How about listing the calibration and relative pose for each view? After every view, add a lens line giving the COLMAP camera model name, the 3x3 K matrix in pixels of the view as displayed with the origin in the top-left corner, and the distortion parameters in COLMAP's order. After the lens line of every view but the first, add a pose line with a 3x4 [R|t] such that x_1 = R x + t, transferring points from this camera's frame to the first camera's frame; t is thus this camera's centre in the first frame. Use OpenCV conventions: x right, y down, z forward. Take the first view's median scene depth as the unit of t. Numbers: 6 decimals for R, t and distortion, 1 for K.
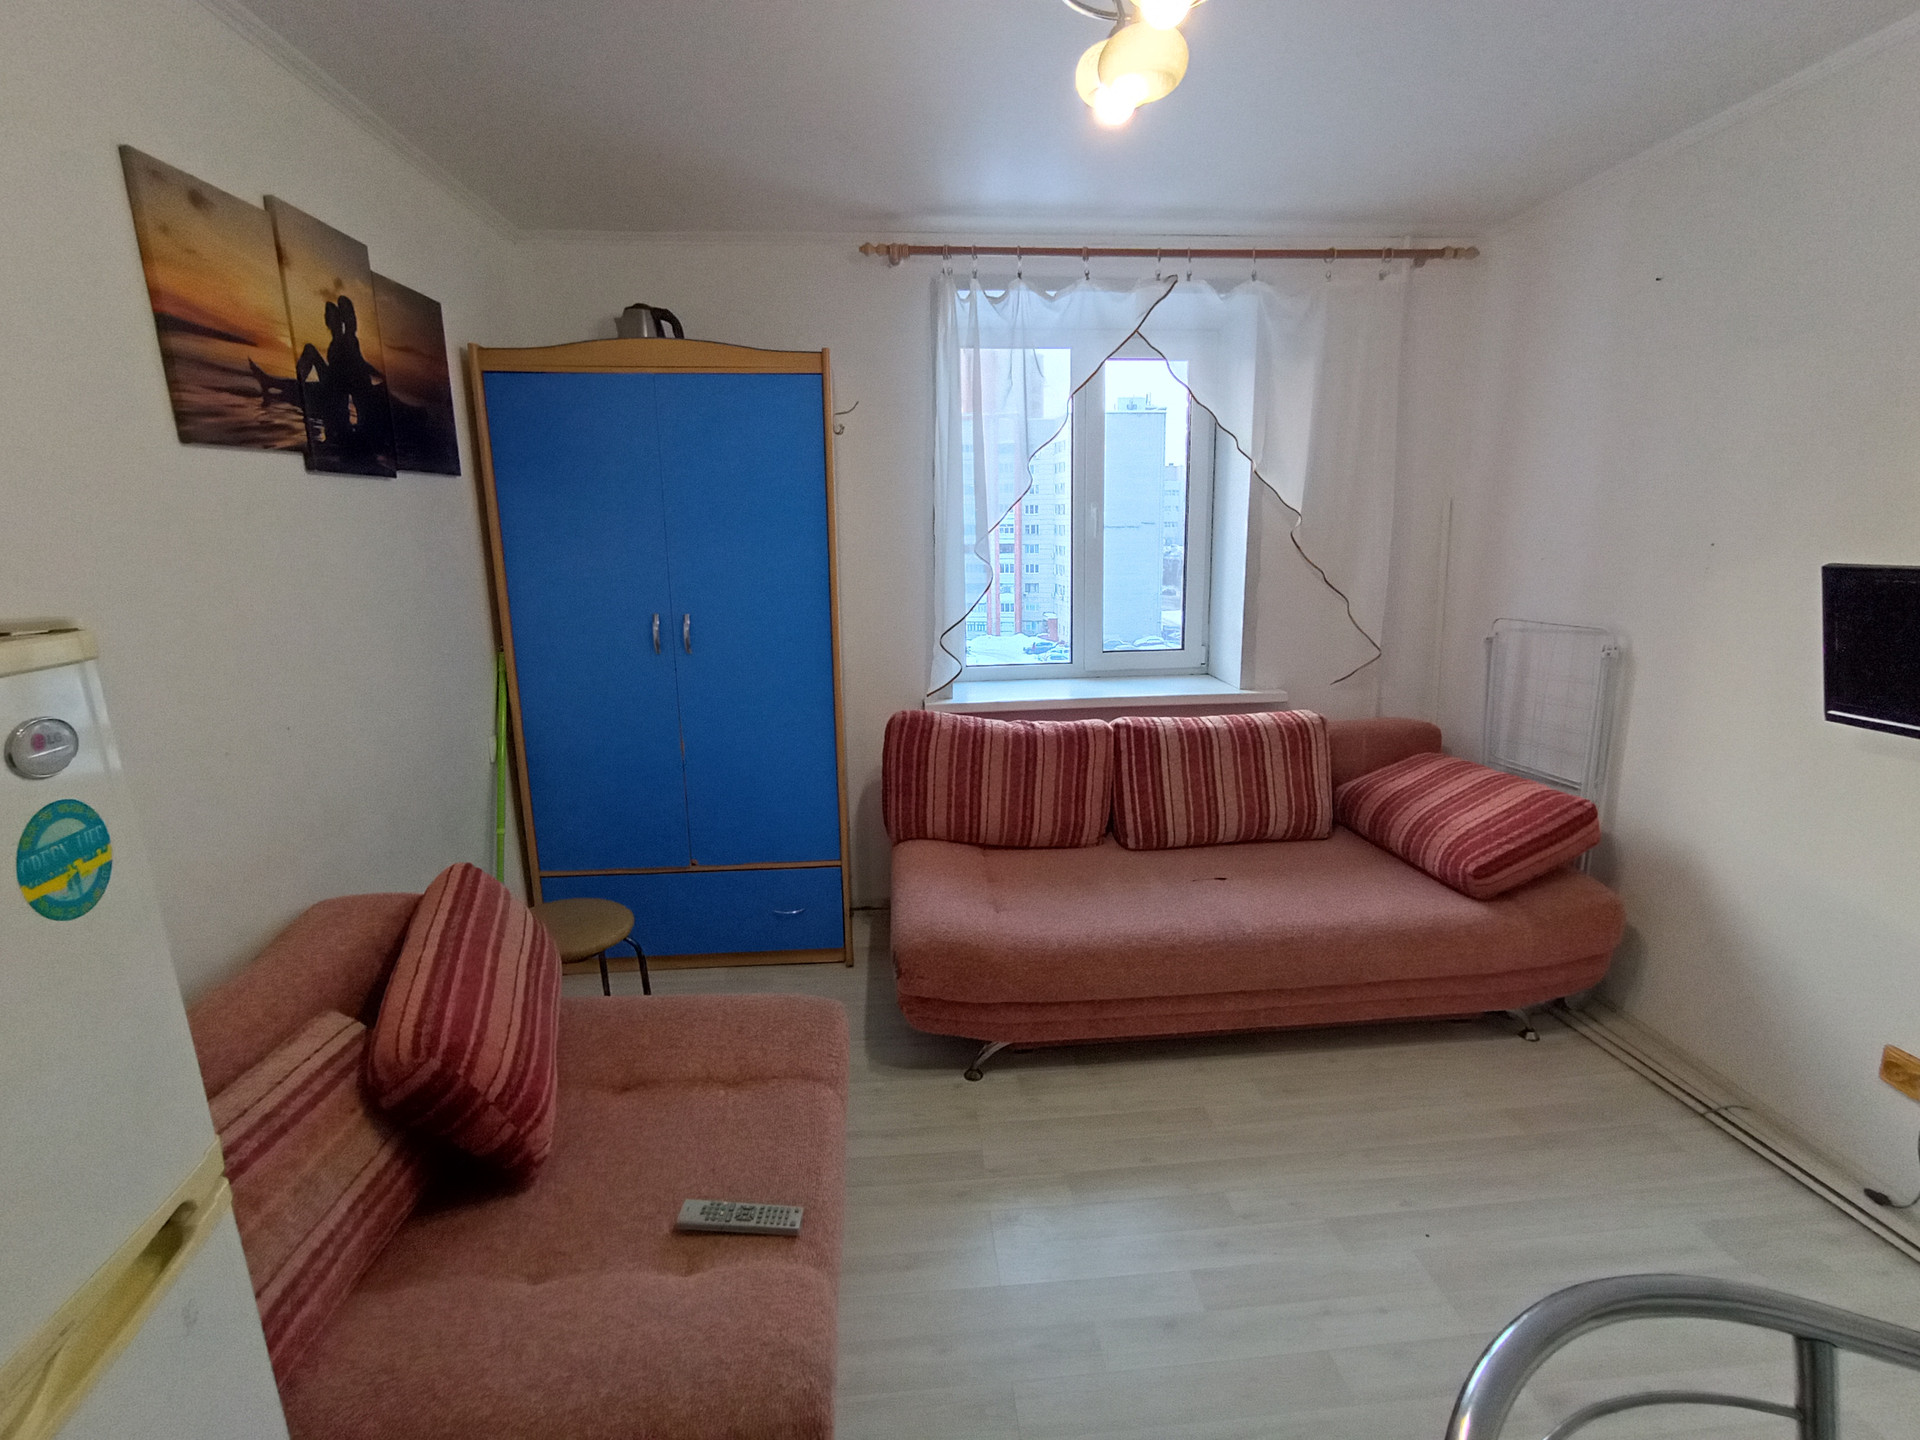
lens RADIAL K [[875.4, 0, 965.6], [0, 875.4, 714.0], [0, 0, 1]] dist [-0.032240, 0.021836]
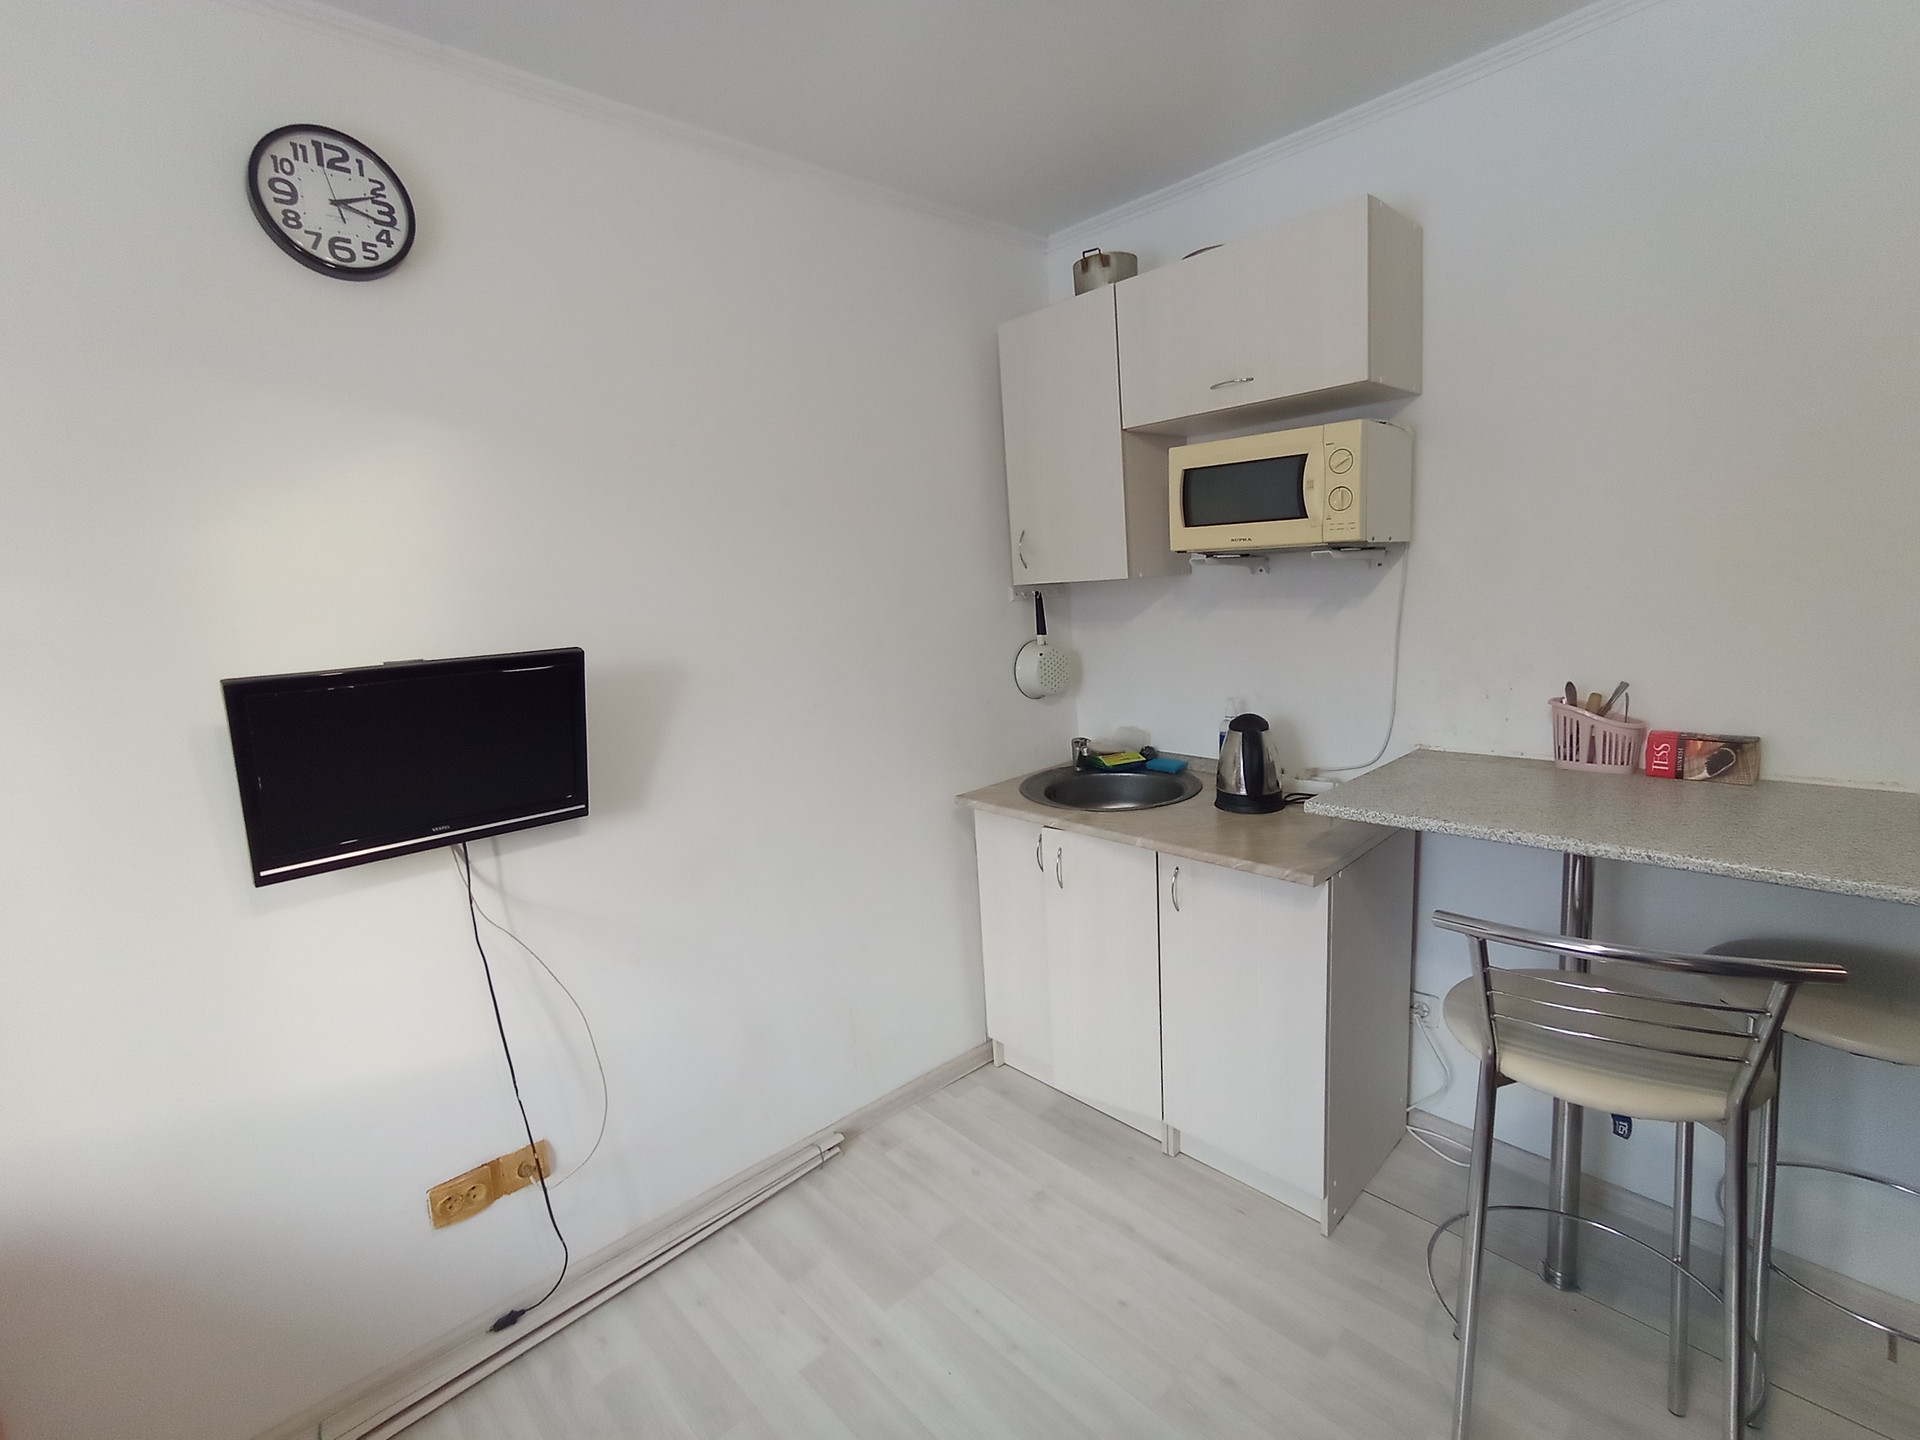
lens RADIAL K [[870.3, 0, 957.5], [0, 870.3, 713.1], [0, 0, 1]] dist [-0.012392, 0.010666]
pose [[-0.610228, -0.066556, 0.789425, 0.037542], [0.234301, 0.936726, 0.260090, -0.126736], [-0.756786, 0.343677, -0.556022, 0.626217]]
